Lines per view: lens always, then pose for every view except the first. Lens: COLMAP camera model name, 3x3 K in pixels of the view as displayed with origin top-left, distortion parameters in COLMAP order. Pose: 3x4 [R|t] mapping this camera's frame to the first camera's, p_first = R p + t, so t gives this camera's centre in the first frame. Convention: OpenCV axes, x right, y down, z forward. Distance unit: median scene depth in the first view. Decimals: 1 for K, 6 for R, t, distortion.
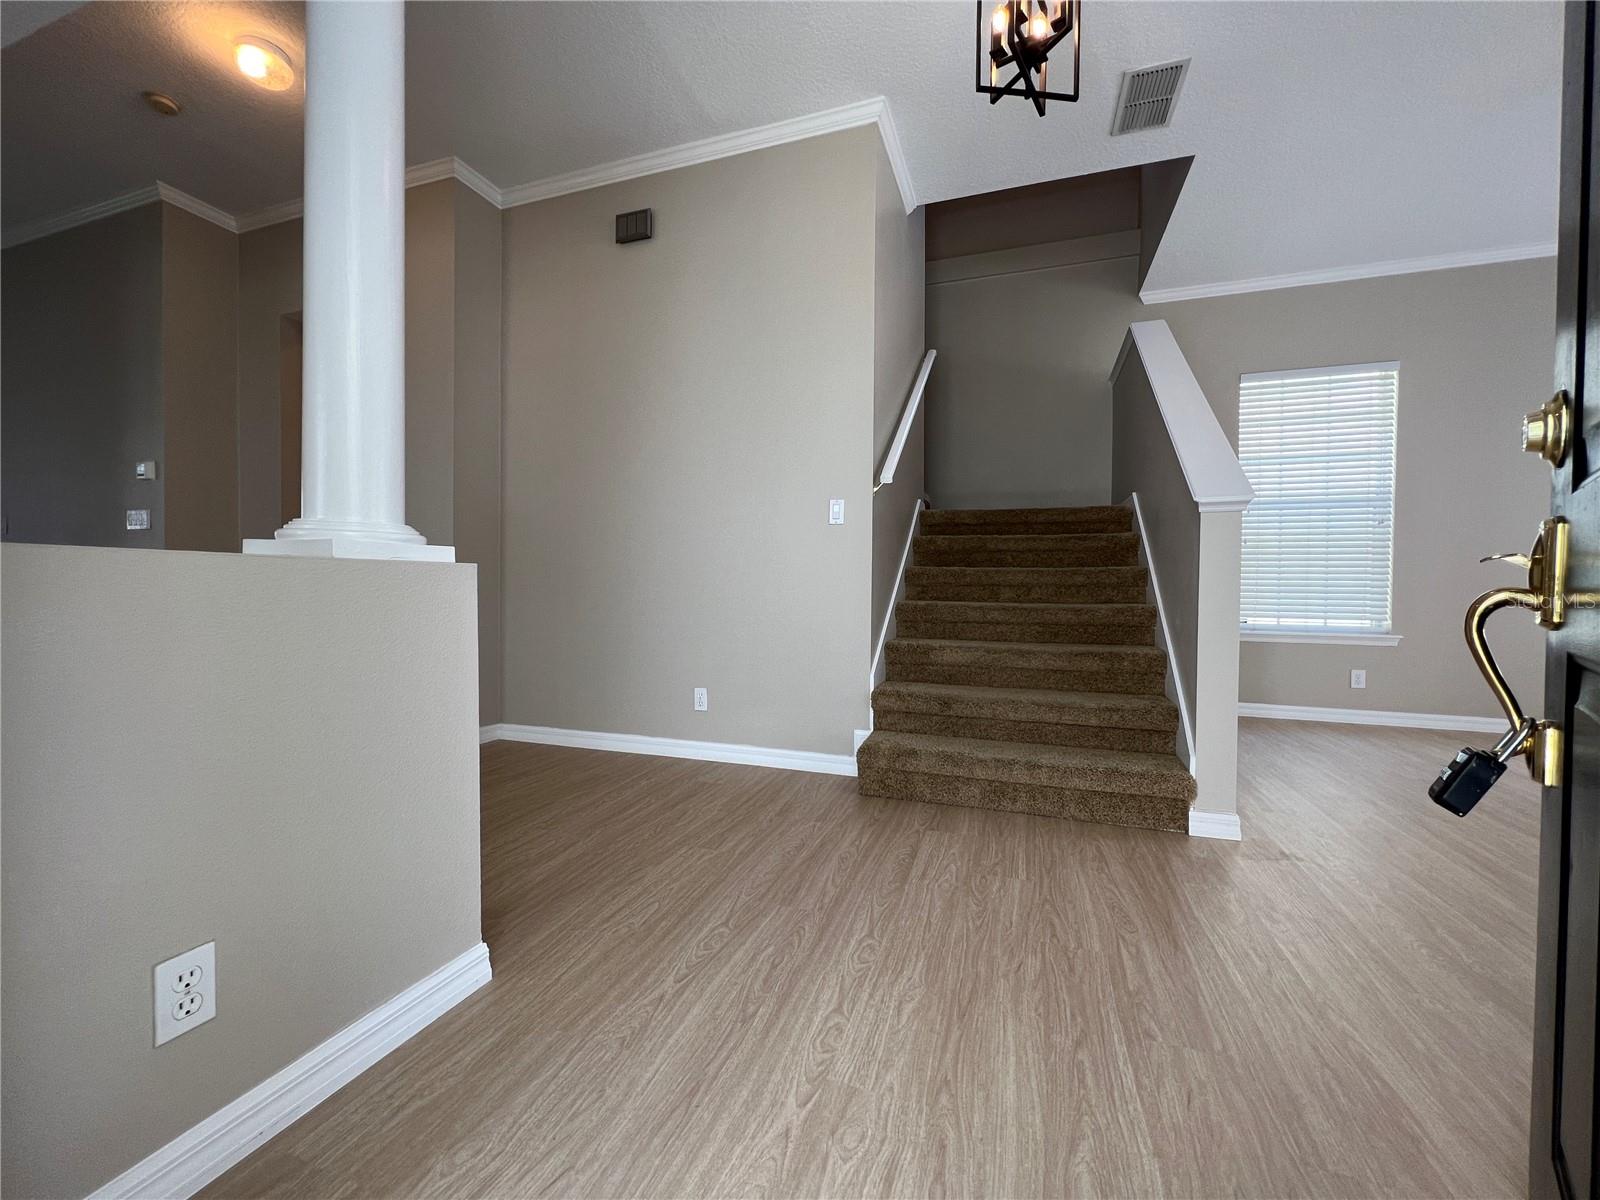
lens RADIAL K [[643.7, 0, 794.6], [0, 643.7, 601.3], [0, 0, 1]] dist [-0.000641, 0.000242]
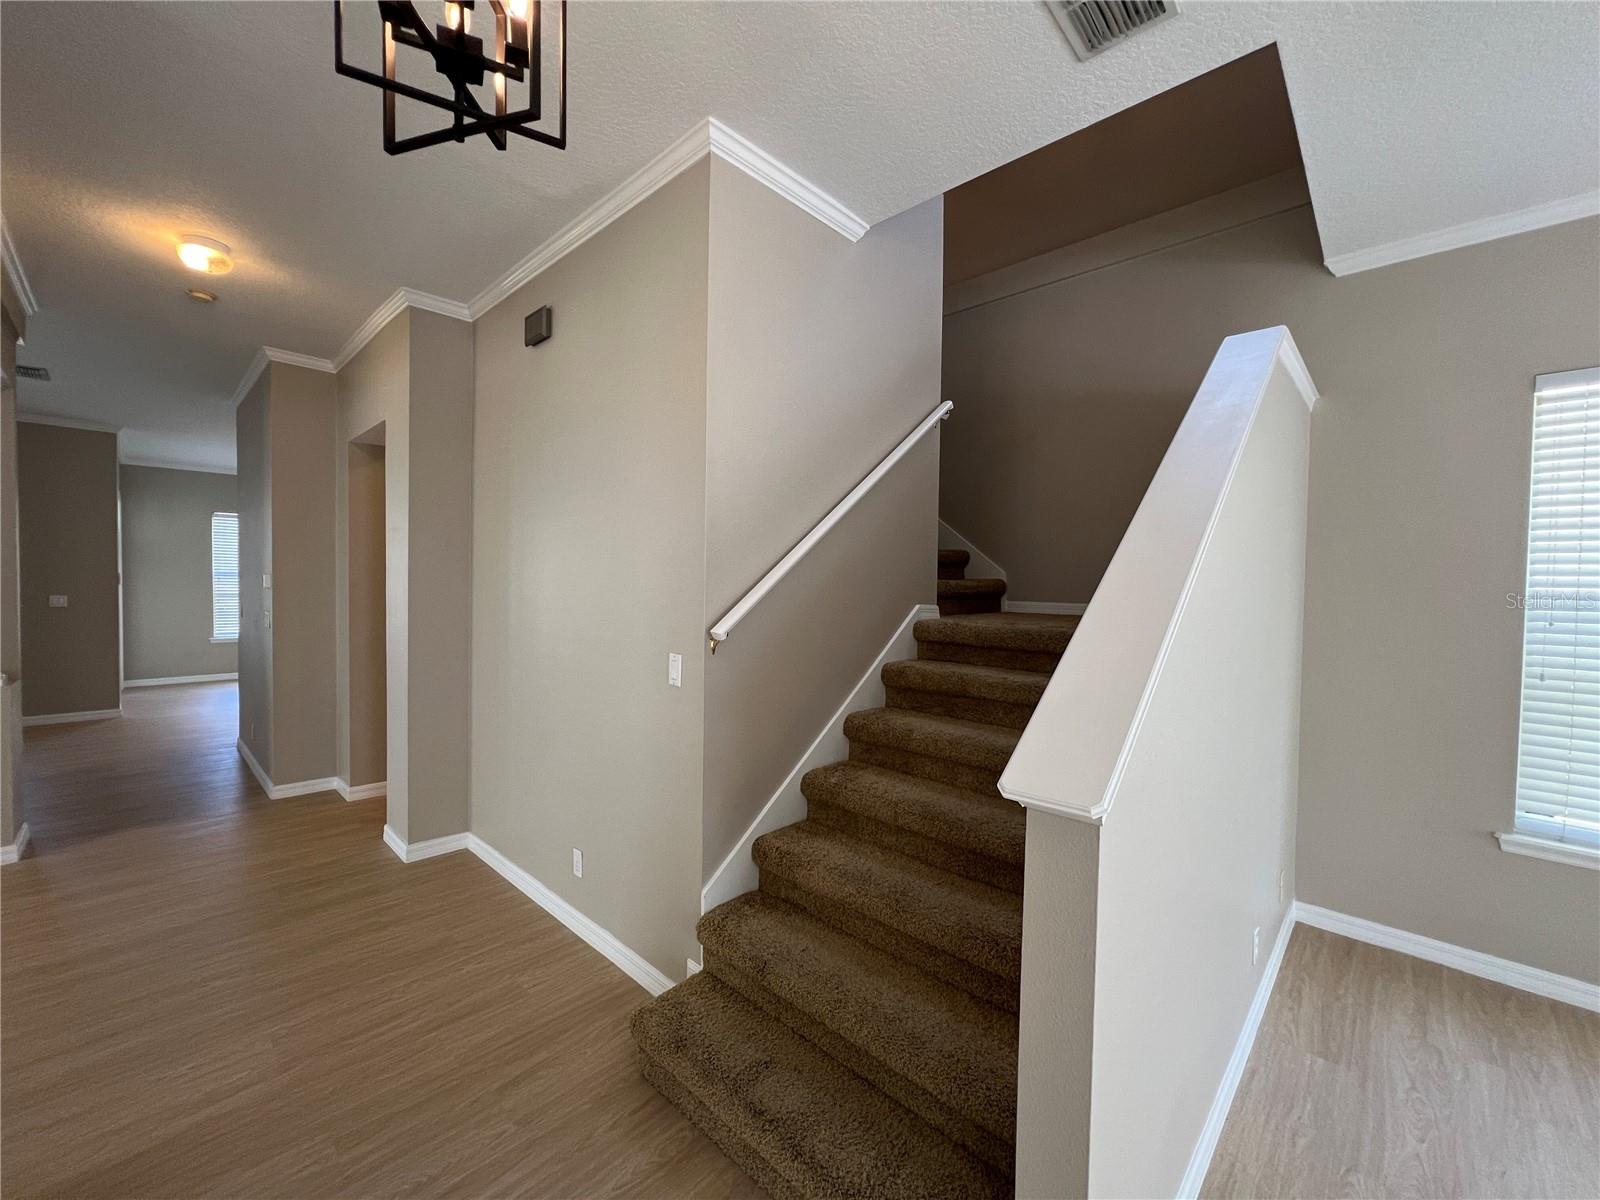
lens RADIAL K [[643.7, 0, 794.6], [0, 643.7, 601.3], [0, 0, 1]] dist [-0.000641, 0.000242]
pose [[0.912026, 0.015523, -0.409839, 0.587160], [-0.014900, 0.999878, 0.004714, -0.260559], [0.409862, 0.001808, 0.912146, 0.408654]]
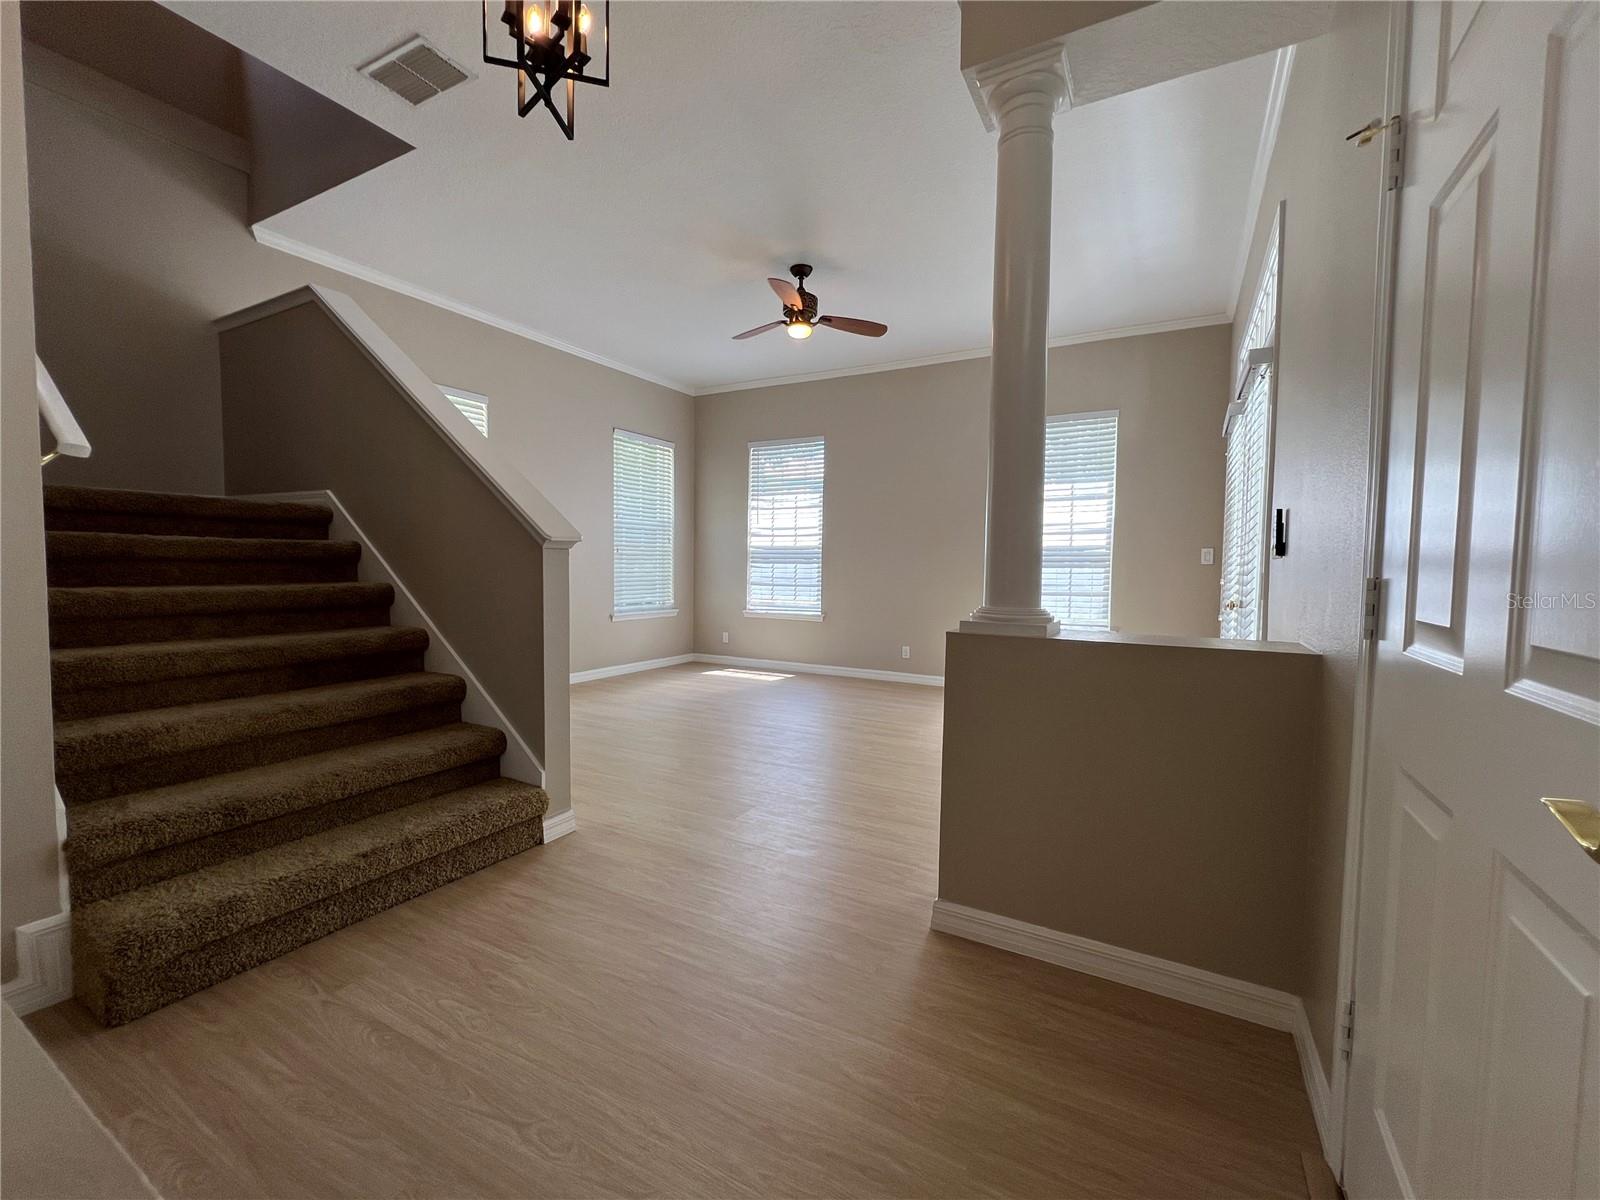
lens RADIAL K [[691.8, 0, 796.3], [0, 691.8, 592.6], [0, 0, 1]] dist [-0.000652, 0.009446]
pose [[0.161823, -0.047774, 0.985663, -0.391366], [0.009925, 0.998856, 0.046784, -0.097215], [-0.986770, 0.002212, 0.162112, 0.341829]]
